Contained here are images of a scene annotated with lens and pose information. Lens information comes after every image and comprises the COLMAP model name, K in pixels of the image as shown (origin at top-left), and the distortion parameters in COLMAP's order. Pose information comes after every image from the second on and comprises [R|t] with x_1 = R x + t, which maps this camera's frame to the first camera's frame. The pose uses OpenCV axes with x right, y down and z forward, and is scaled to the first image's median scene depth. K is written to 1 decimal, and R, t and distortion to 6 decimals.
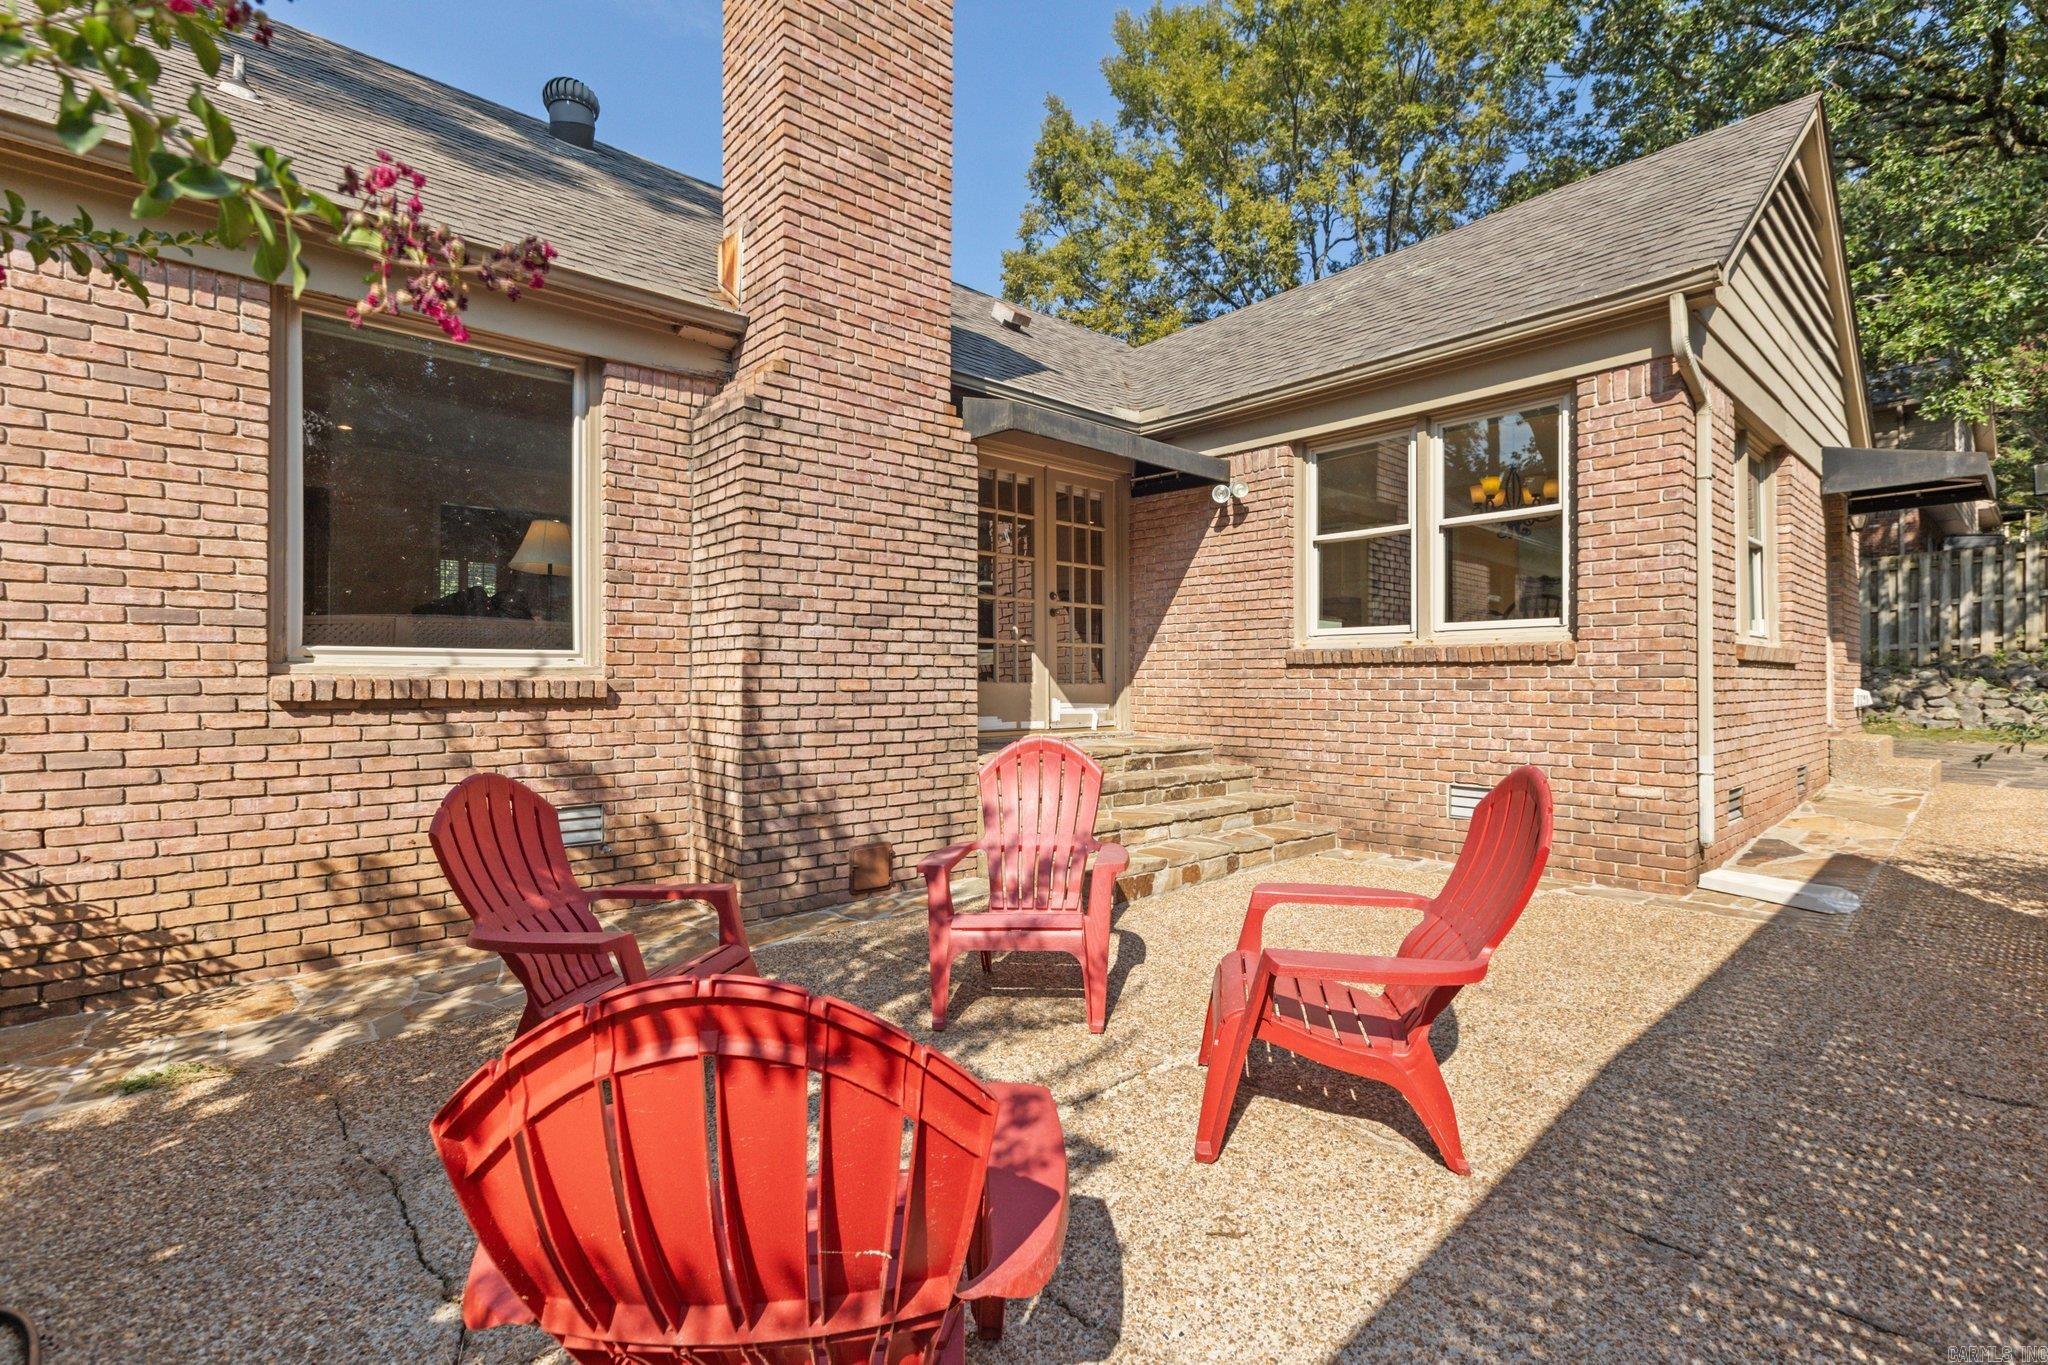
lens RADIAL K [[923.5, 0, 1033.6], [0, 923.5, 678.6], [0, 0, 1]] dist [0.006972, -0.004990]
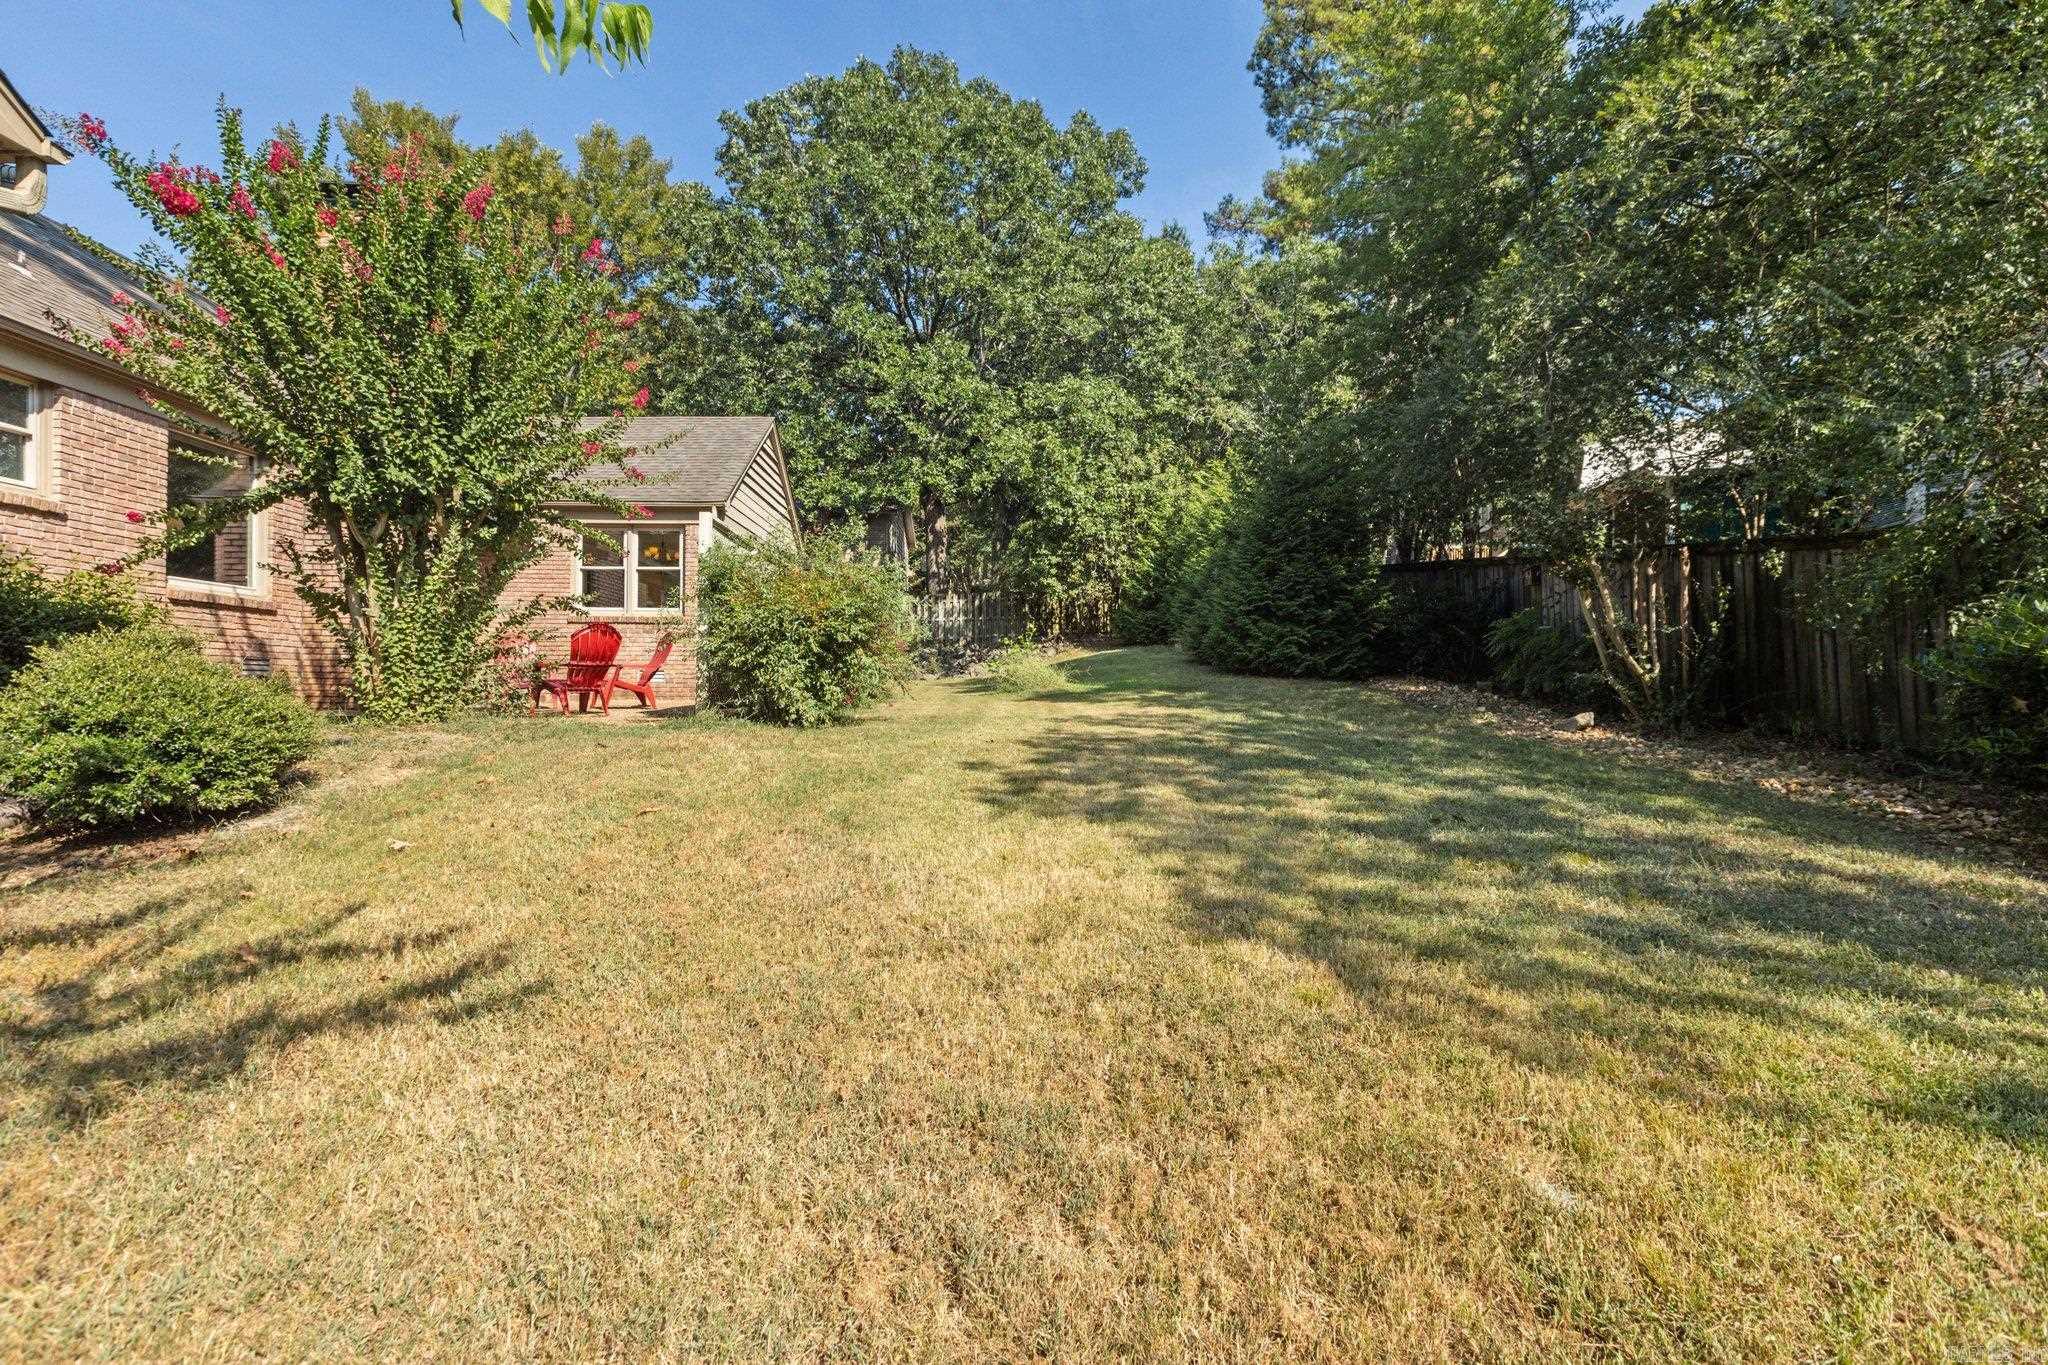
lens RADIAL K [[947.5, 0, 1028.6], [0, 947.5, 662.1], [0, 0, 1]] dist [0.001145, 0.000205]
pose [[0.659561, 0.033528, 0.750903, -0.867180], [-0.012427, 0.999355, -0.033706, 0.176914], [-0.751548, 0.012900, 0.659552, -1.659142]]
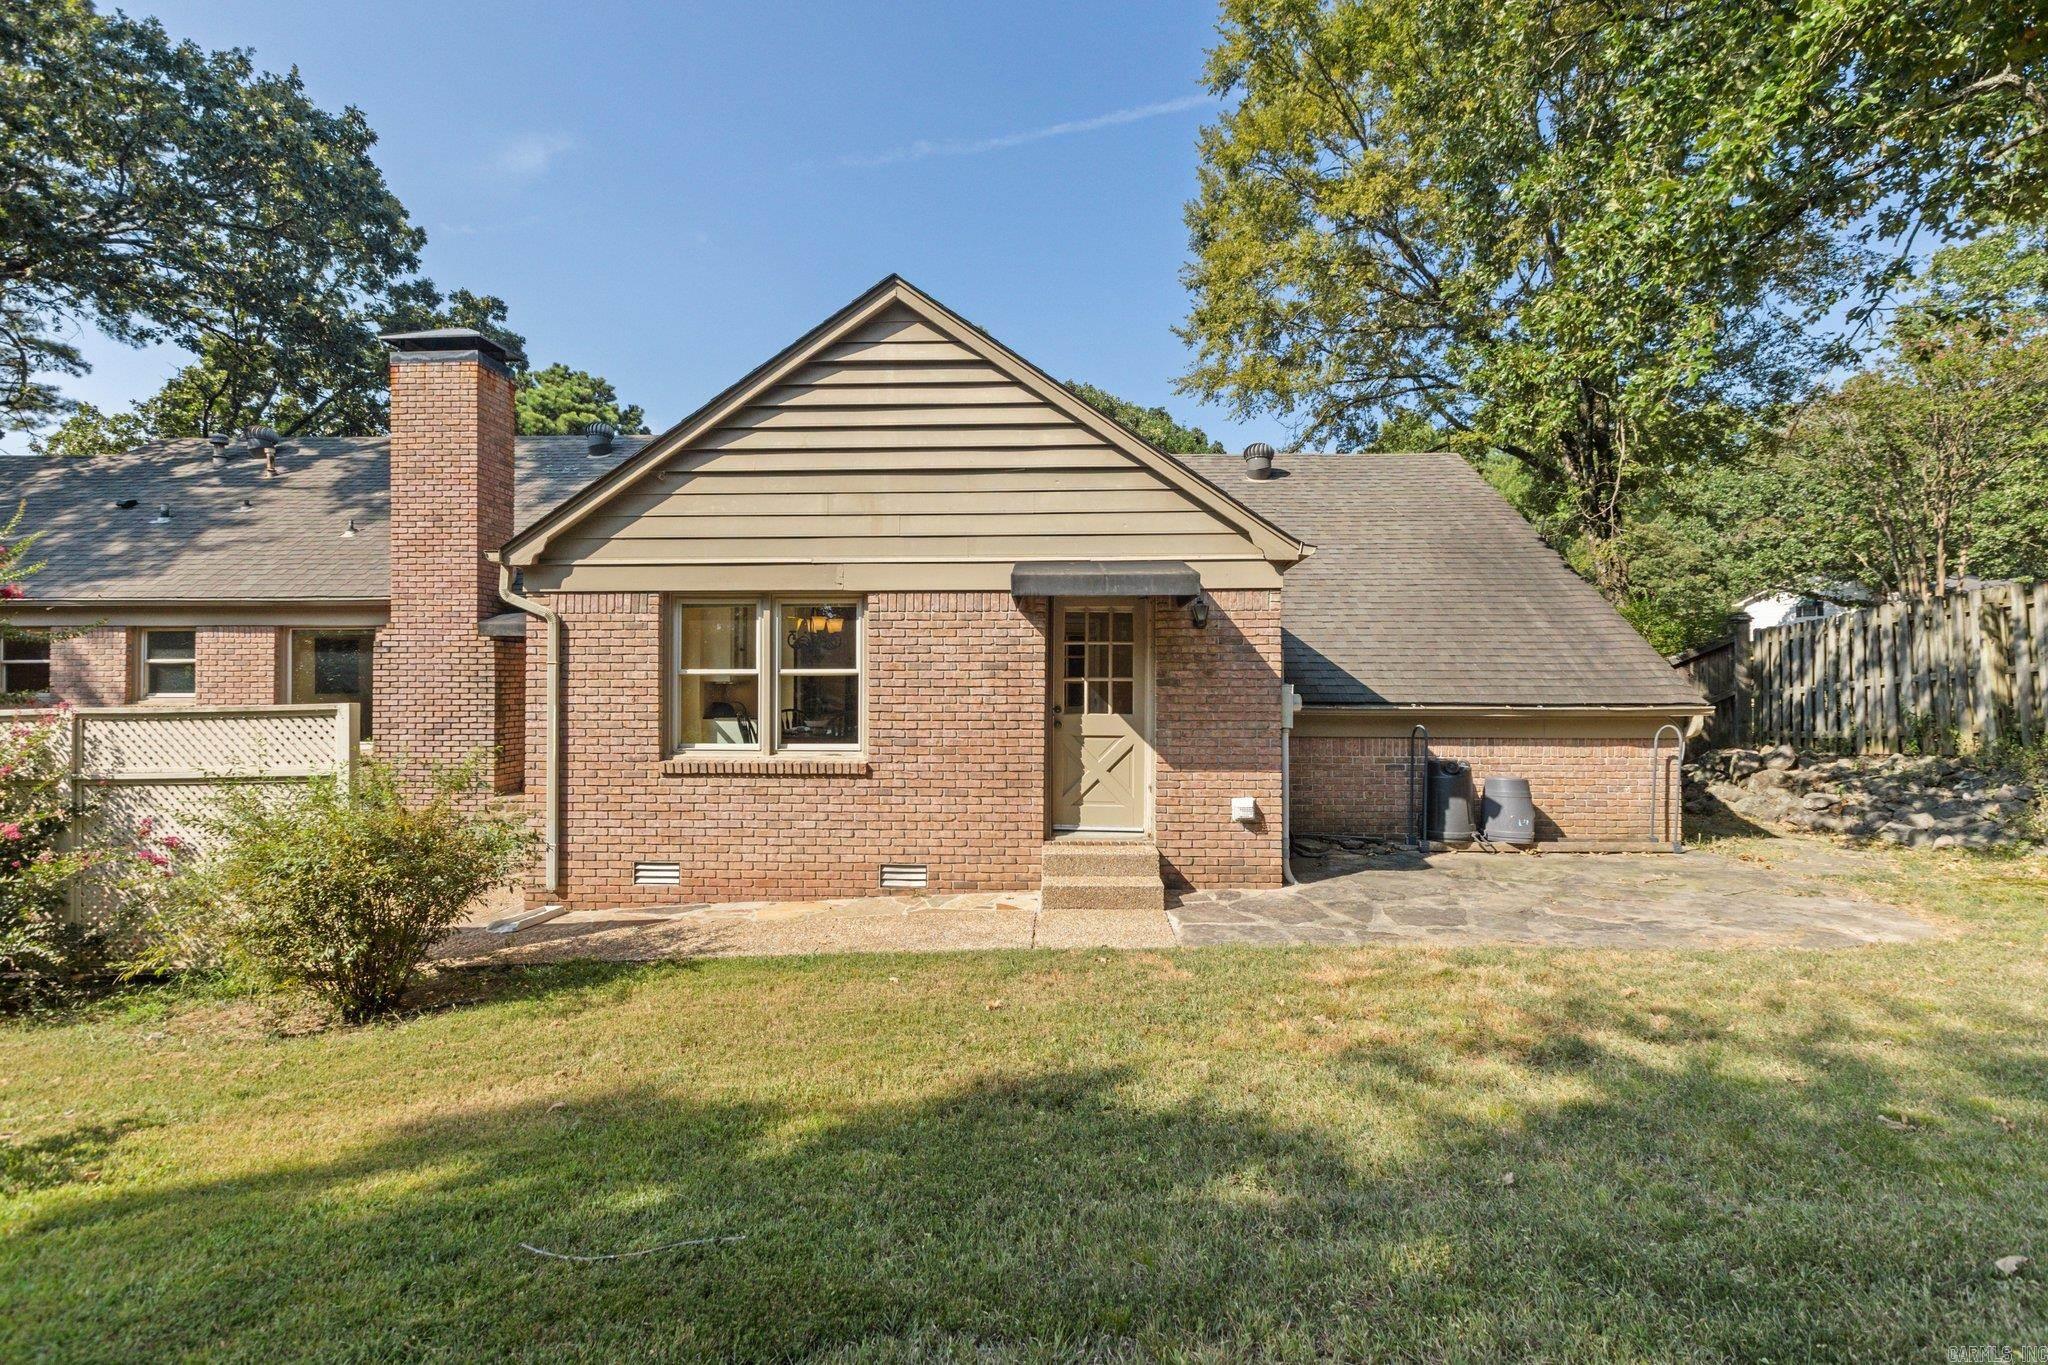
lens RADIAL K [[906.3, 0, 1024.0], [0, 906.3, 682.5], [0, 0, 1]] dist [0.016521, -0.014265]
pose [[0.713005, -0.008933, -0.701102, 2.233772], [0.002503, 0.999945, -0.010196, -0.146223], [0.701154, 0.005515, 0.712988, 0.415623]]
